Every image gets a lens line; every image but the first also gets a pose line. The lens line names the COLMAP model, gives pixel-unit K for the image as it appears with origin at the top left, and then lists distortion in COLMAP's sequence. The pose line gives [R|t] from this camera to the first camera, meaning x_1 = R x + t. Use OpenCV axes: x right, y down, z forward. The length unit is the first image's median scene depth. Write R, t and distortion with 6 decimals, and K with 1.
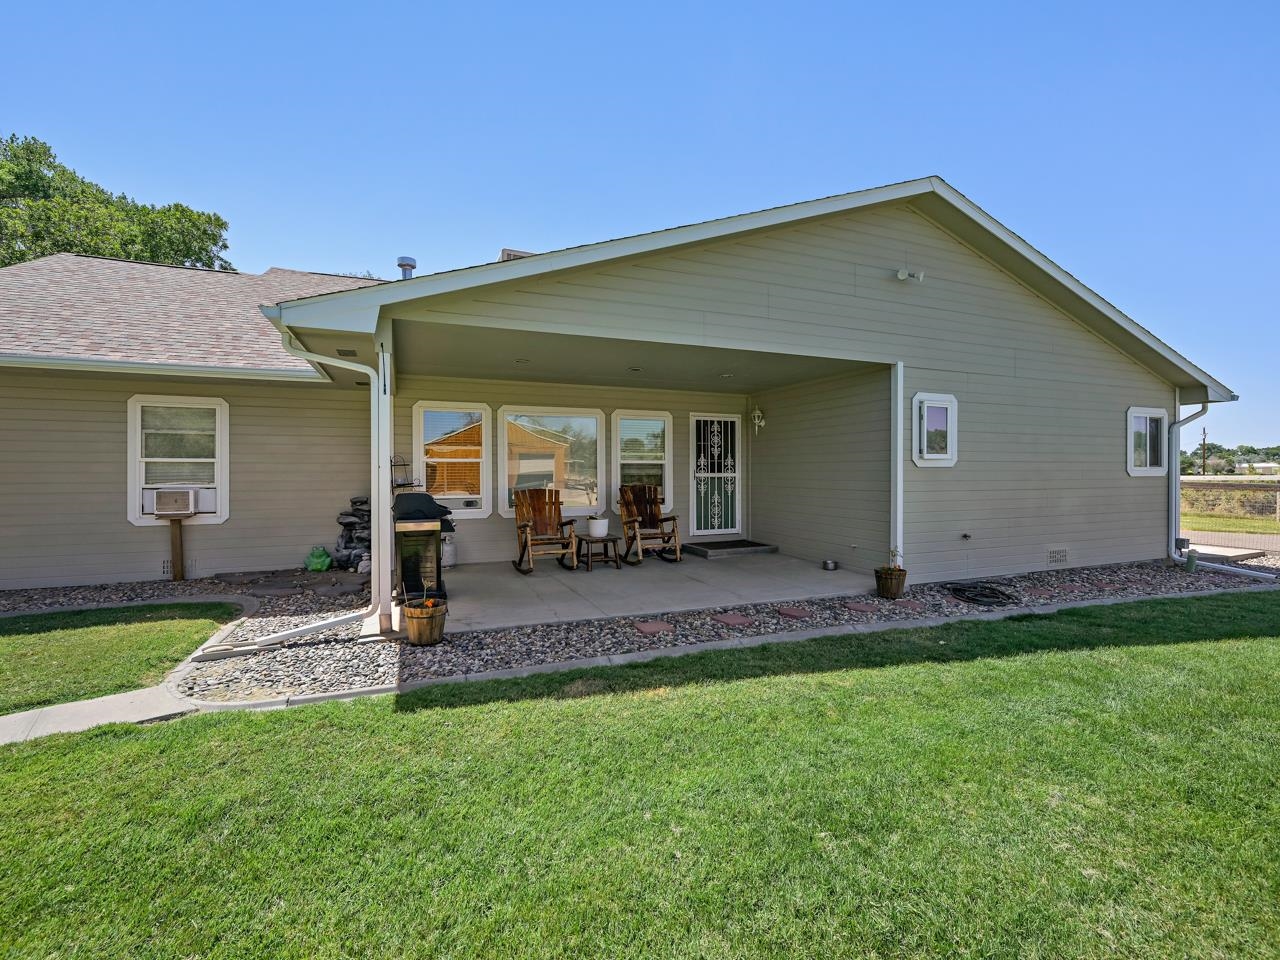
lens RADIAL K [[570.6, 0, 640.0], [0, 570.6, 480.0], [0, 0, 1]] dist [-0.000173, -0.000412]
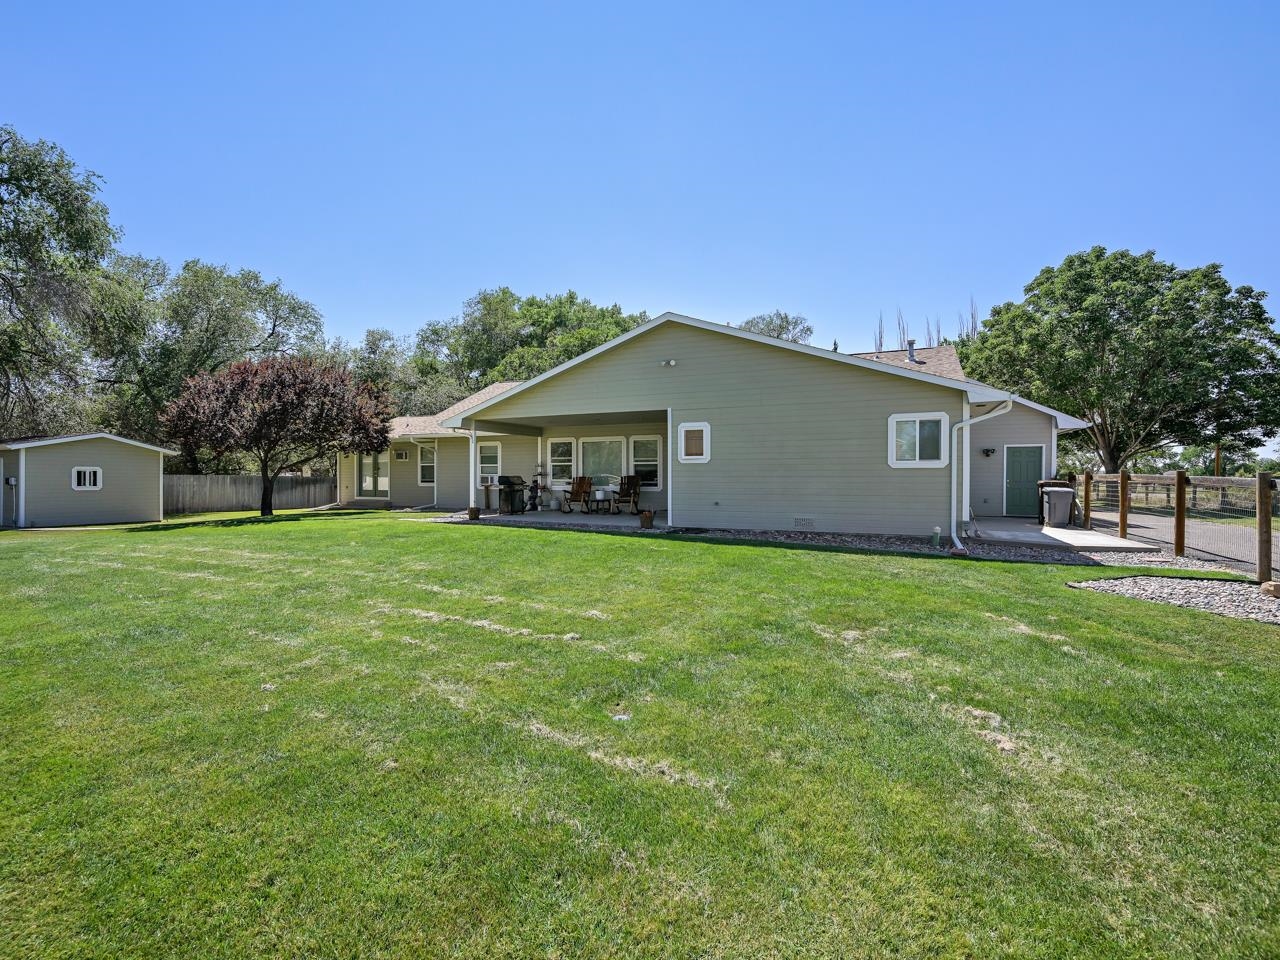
lens RADIAL K [[570.6, 0, 640.0], [0, 570.6, 480.0], [0, 0, 1]] dist [-0.000173, -0.000412]
pose [[0.697645, 0.005312, -0.716424, 1.577925], [-0.009681, 0.999951, -0.002013, 0.032750], [0.716378, 0.008340, 0.697662, -0.353737]]
